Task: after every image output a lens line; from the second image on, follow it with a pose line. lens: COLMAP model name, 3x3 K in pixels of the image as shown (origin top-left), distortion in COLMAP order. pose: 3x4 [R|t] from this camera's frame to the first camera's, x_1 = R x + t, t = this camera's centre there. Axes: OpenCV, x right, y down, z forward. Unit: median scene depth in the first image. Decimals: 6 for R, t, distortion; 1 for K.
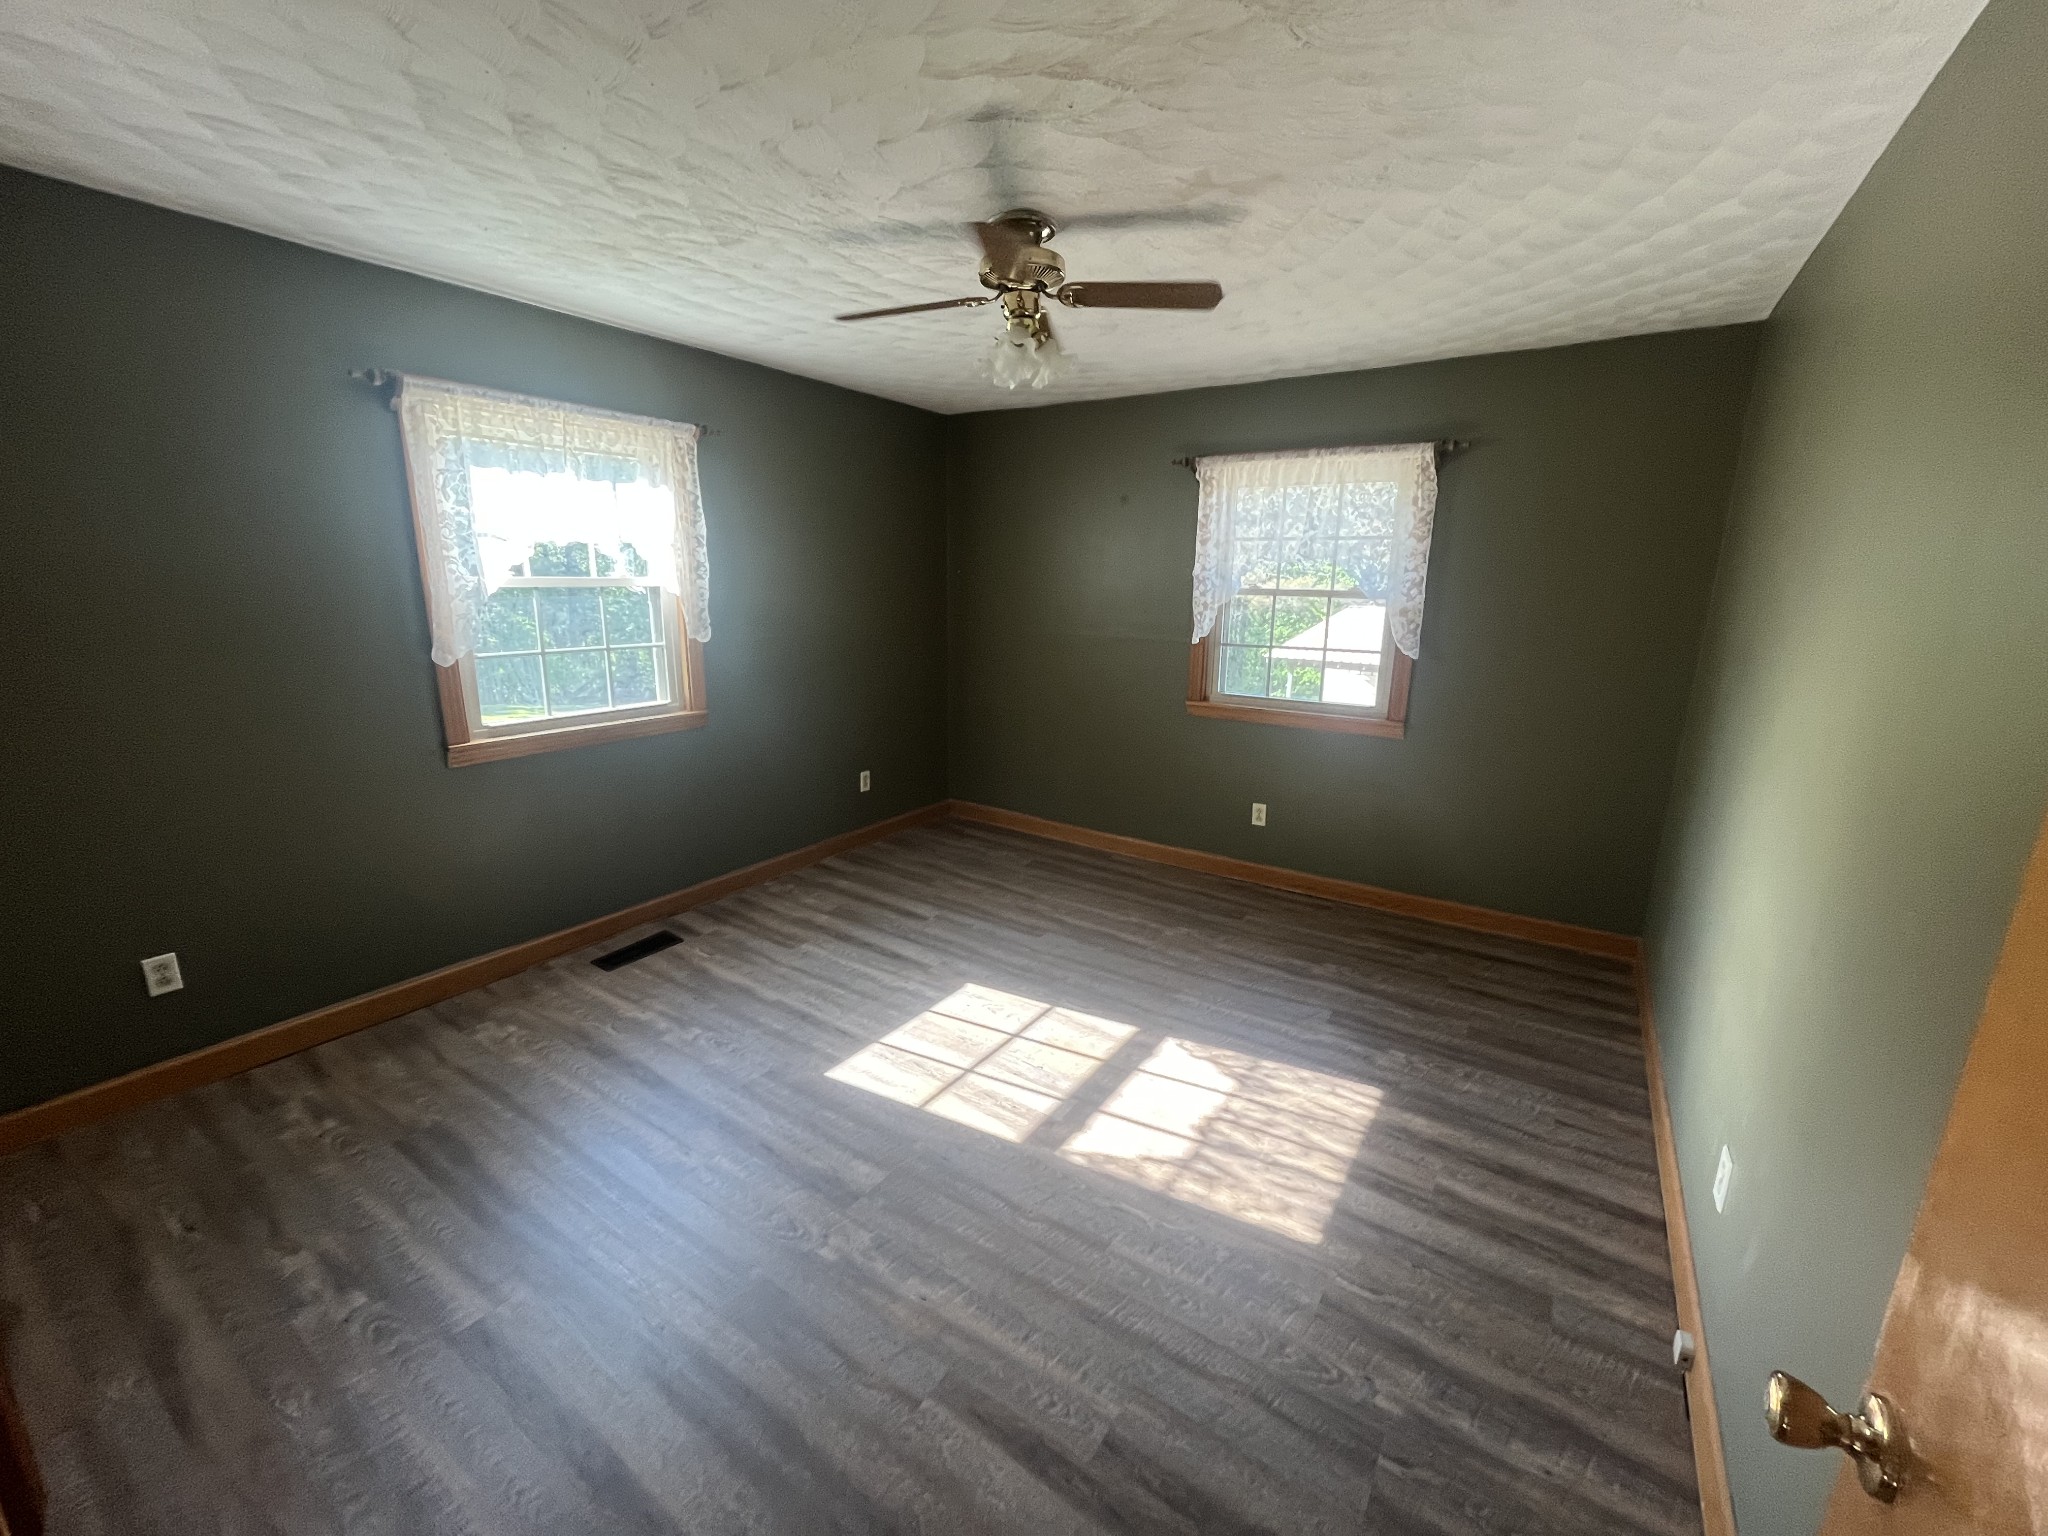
lens RADIAL K [[824.7, 0, 1025.1], [0, 824.7, 768.1], [0, 0, 1]] dist [-0.003987, -0.000260]
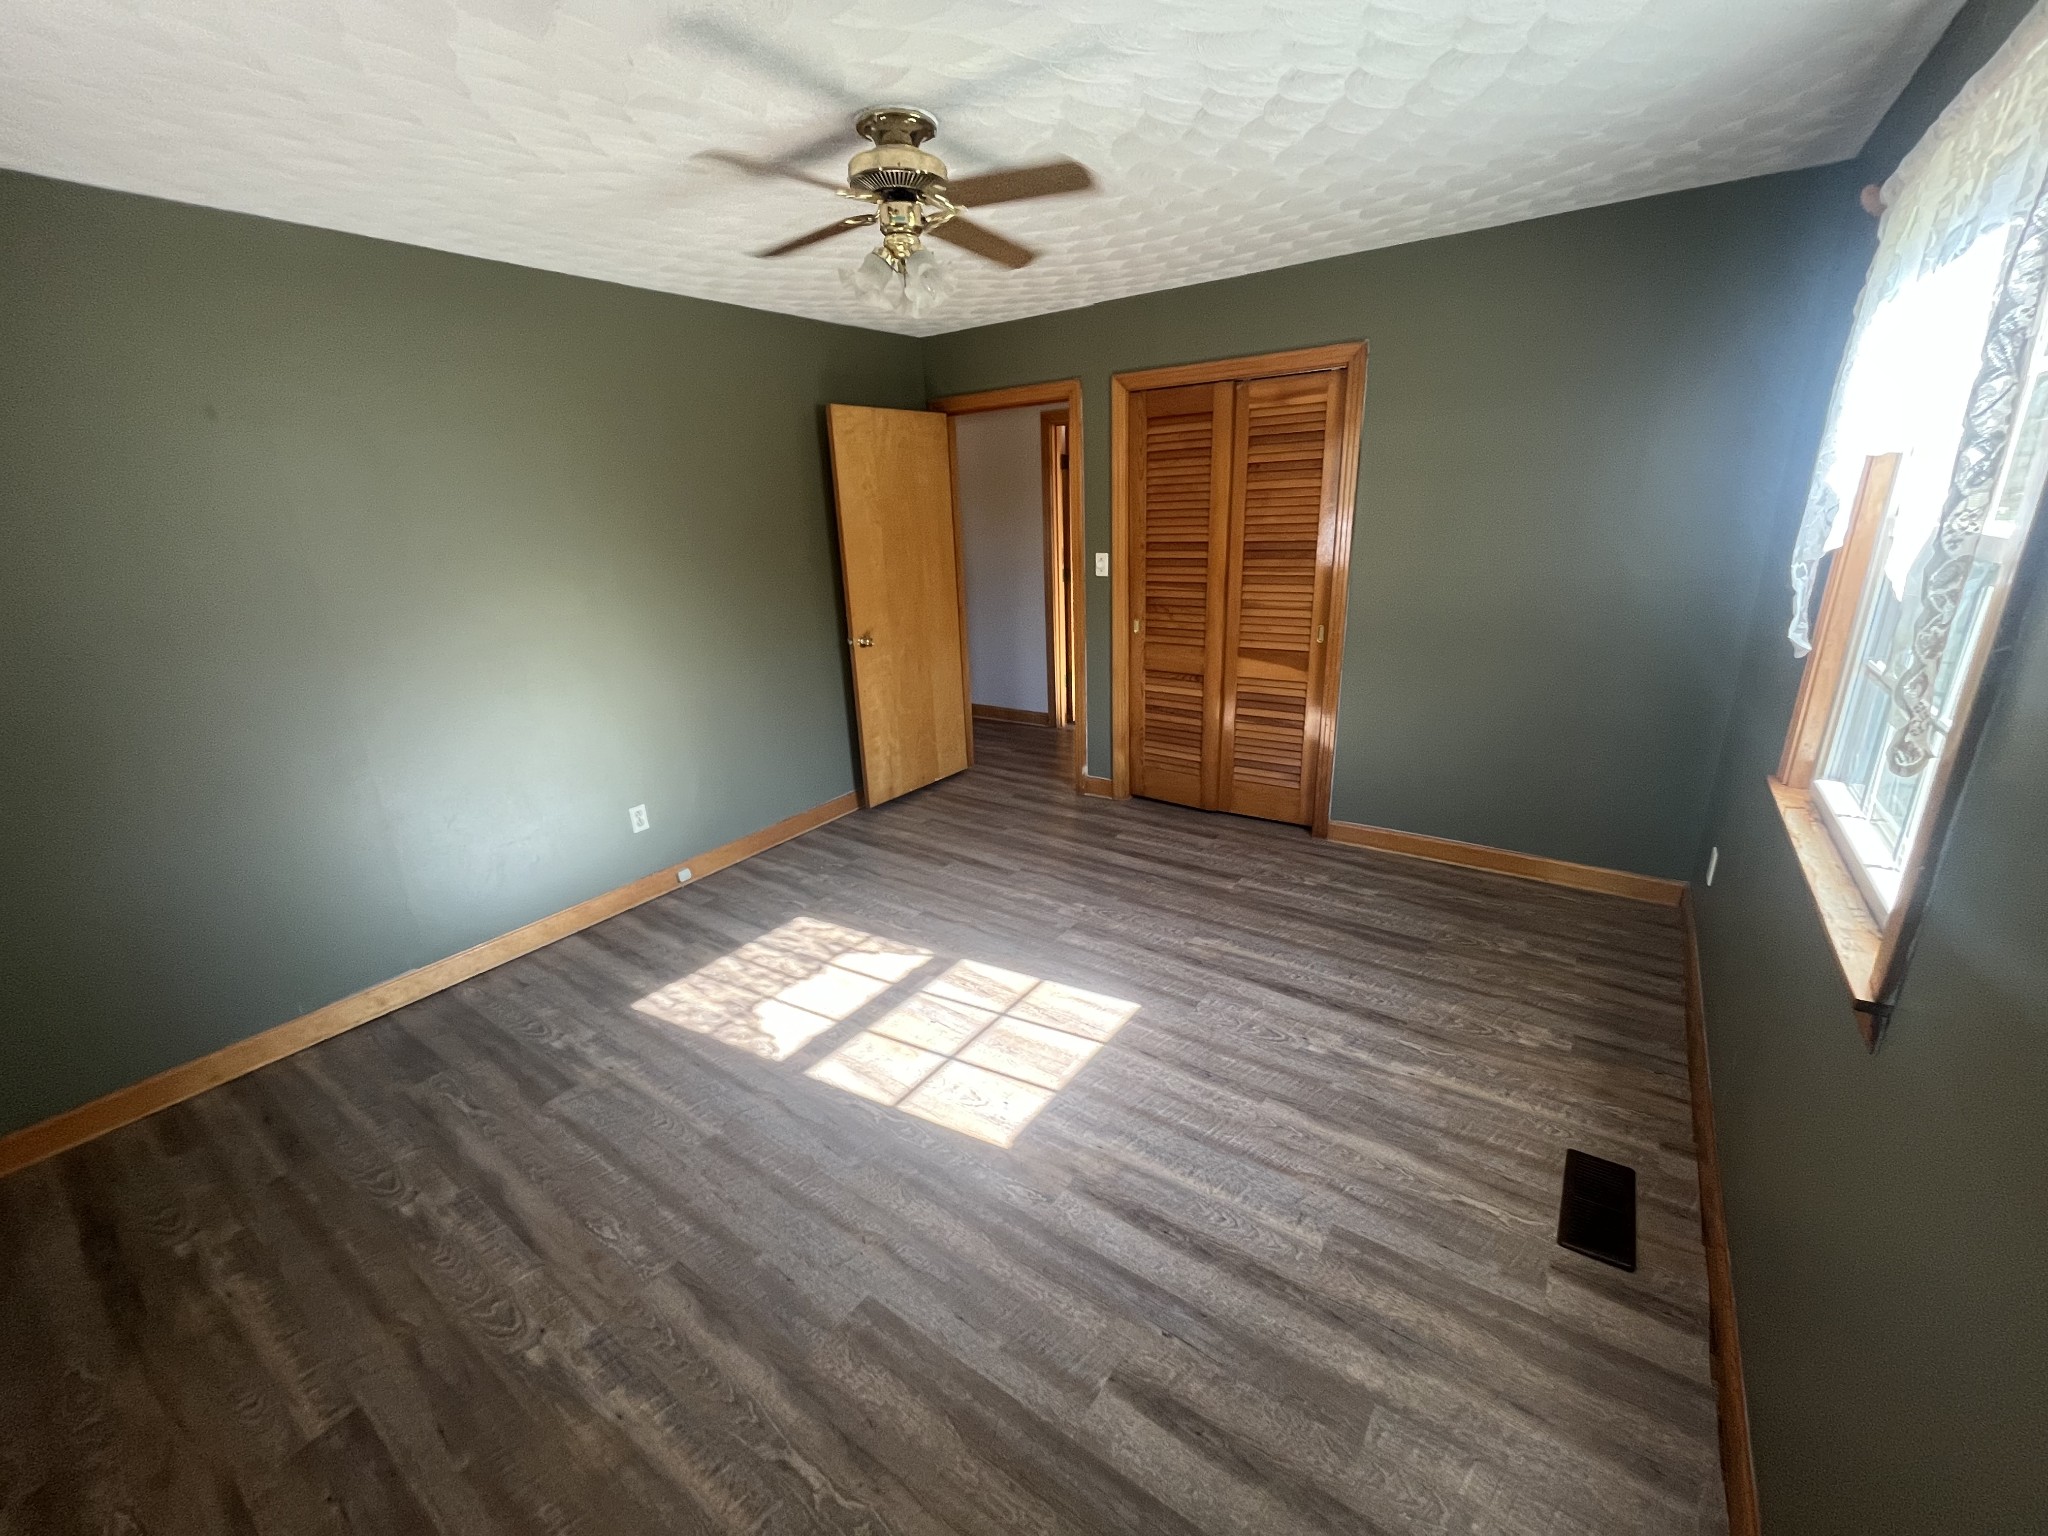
lens RADIAL K [[824.7, 0, 1024.5], [0, 824.7, 770.8], [0, 0, 1]] dist [-0.003987, -0.000260]
pose [[-0.999333, 0.014732, 0.033400, -0.128338], [0.030030, 0.851976, 0.522719, -0.409920], [-0.020756, 0.523373, -0.851851, 1.641444]]
